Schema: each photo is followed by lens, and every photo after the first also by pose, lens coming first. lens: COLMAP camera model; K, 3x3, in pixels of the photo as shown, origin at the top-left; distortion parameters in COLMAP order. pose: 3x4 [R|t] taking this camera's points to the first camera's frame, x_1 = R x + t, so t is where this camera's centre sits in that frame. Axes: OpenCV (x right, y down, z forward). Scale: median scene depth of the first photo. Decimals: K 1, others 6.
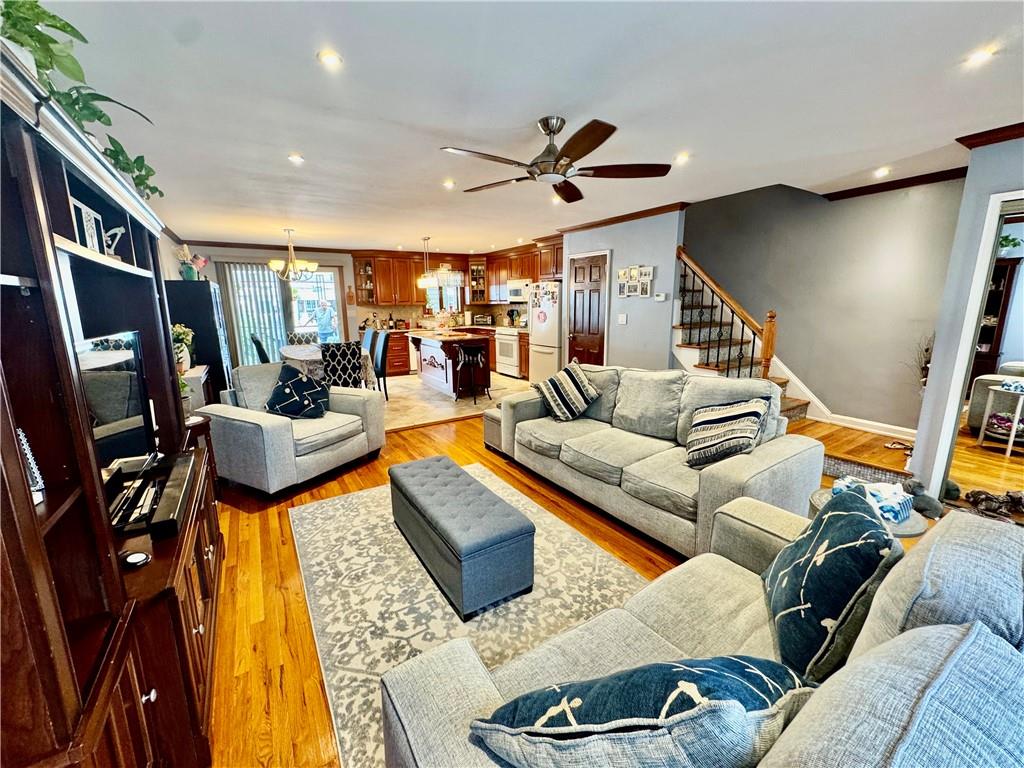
lens RADIAL K [[417.9, 0, 512.0], [0, 417.9, 384.0], [0, 0, 1]] dist [0.001015, 0.000101]
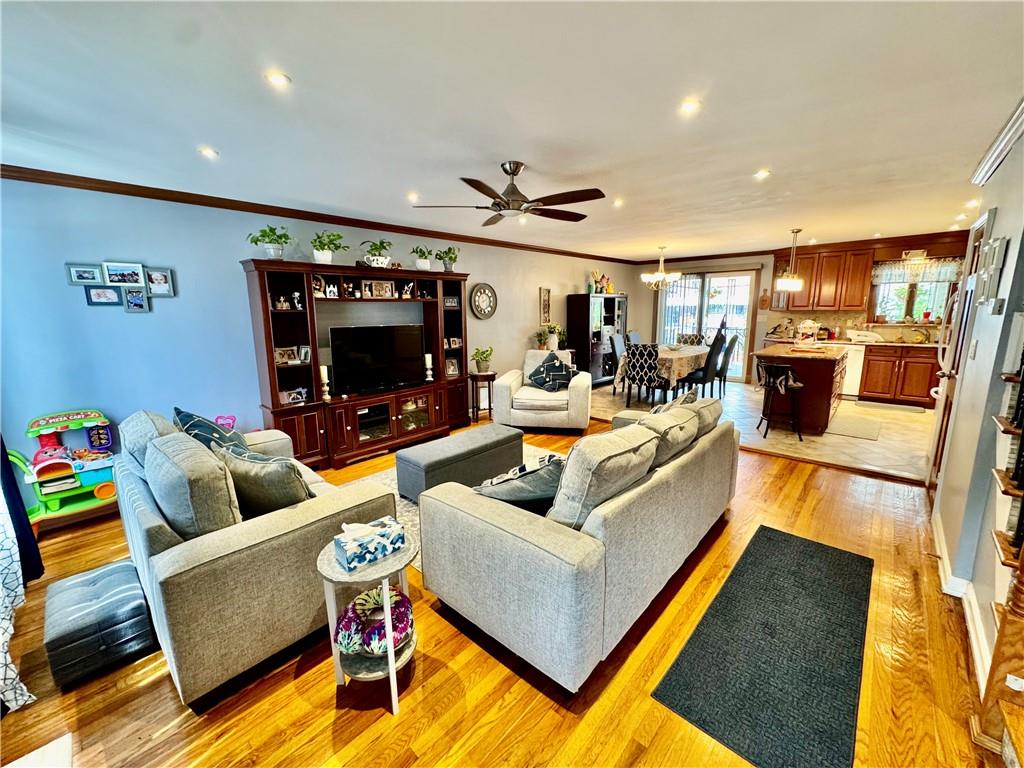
lens RADIAL K [[417.9, 0, 512.0], [0, 417.9, 384.0], [0, 0, 1]] dist [0.001015, 0.000101]
pose [[0.259012, 0.188361, -0.947329, 0.371183], [-0.182058, 0.972740, 0.143637, -0.056184], [0.948561, 0.135265, 0.286244, 0.214628]]
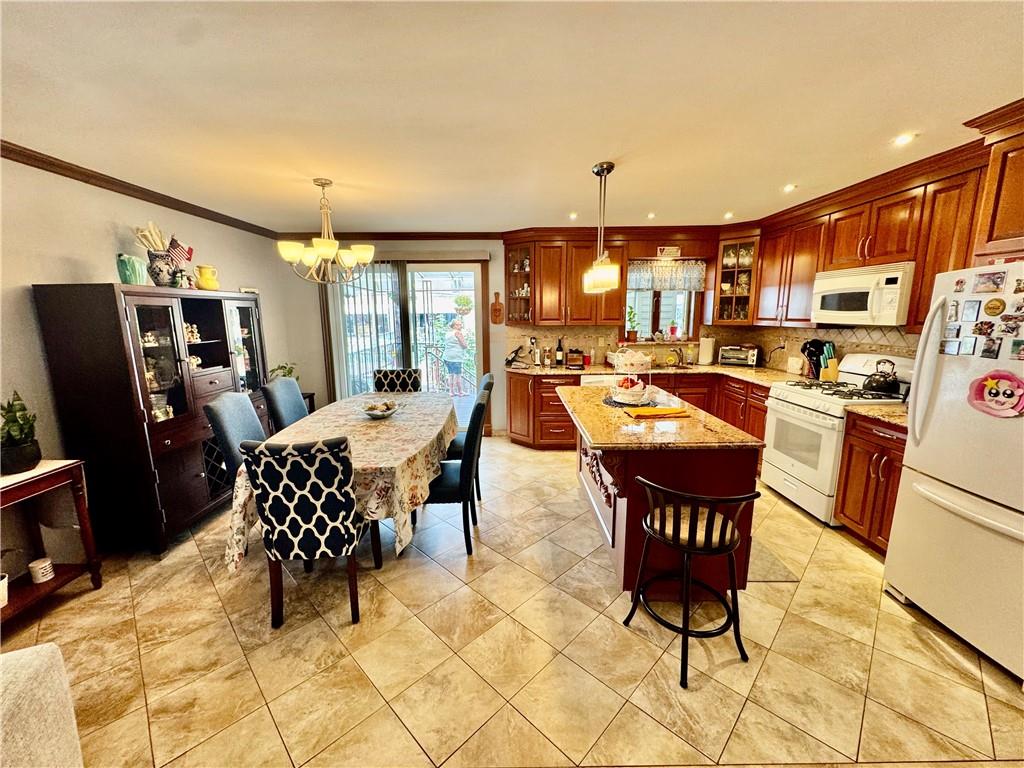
lens RADIAL K [[408.6, 0, 512.0], [0, 408.6, 384.0], [0, 0, 1]] dist [0.000999, 0.000053]
pose [[0.845910, 0.098690, -0.524116, -0.042432], [-0.109658, 0.993917, 0.010167, -0.105484], [0.521931, 0.048873, 0.851586, 0.487528]]
